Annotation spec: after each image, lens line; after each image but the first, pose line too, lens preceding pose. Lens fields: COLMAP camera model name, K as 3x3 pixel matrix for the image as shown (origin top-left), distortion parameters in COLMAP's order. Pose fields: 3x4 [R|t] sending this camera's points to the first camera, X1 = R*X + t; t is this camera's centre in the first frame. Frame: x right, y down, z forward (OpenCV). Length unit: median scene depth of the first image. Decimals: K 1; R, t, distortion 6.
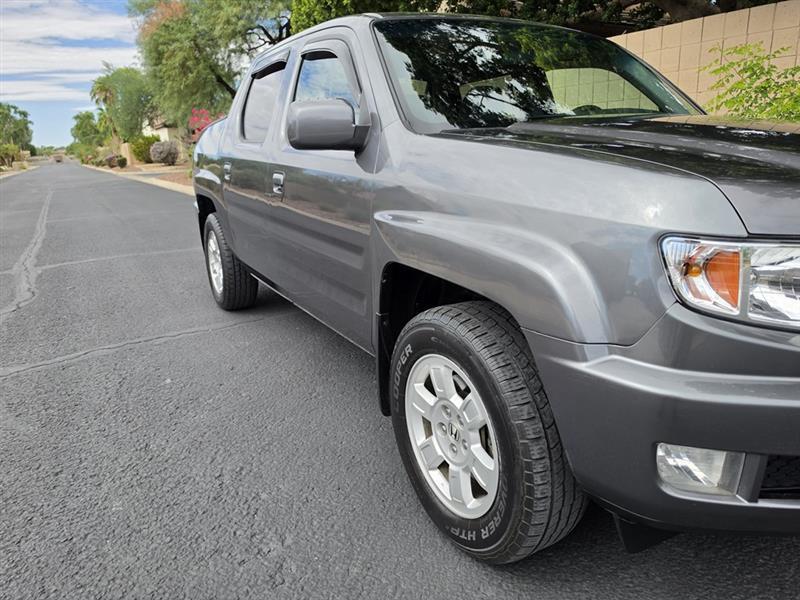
lens RADIAL K [[582.5, 0, 400.0], [0, 582.5, 300.0], [0, 0, 1]] dist [0.051578, -0.050651]
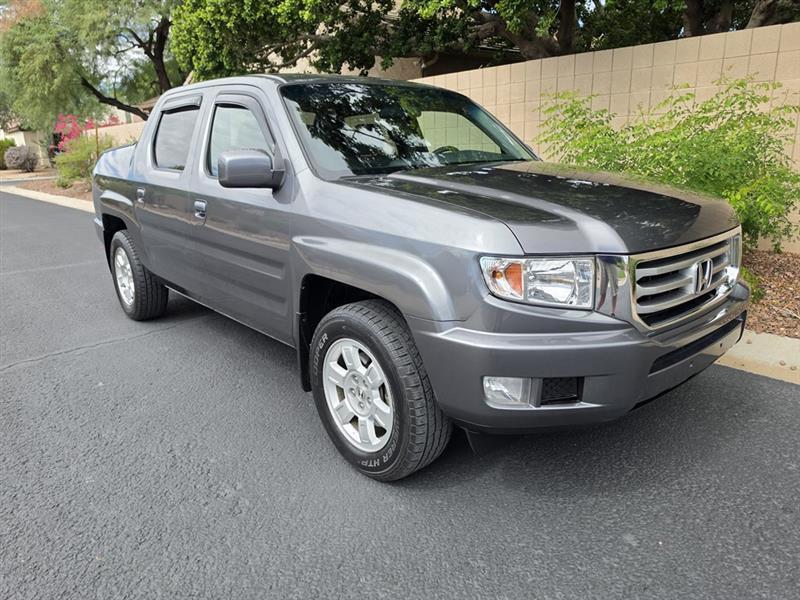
lens RADIAL K [[582.5, 0, 400.0], [0, 582.5, 300.0], [0, 0, 1]] dist [0.051578, -0.050651]
pose [[0.980454, -0.044964, 0.191539, -0.046743], [0.046002, 0.998941, -0.000975, 0.004556], [-0.191293, 0.009767, 0.981484, -0.252179]]
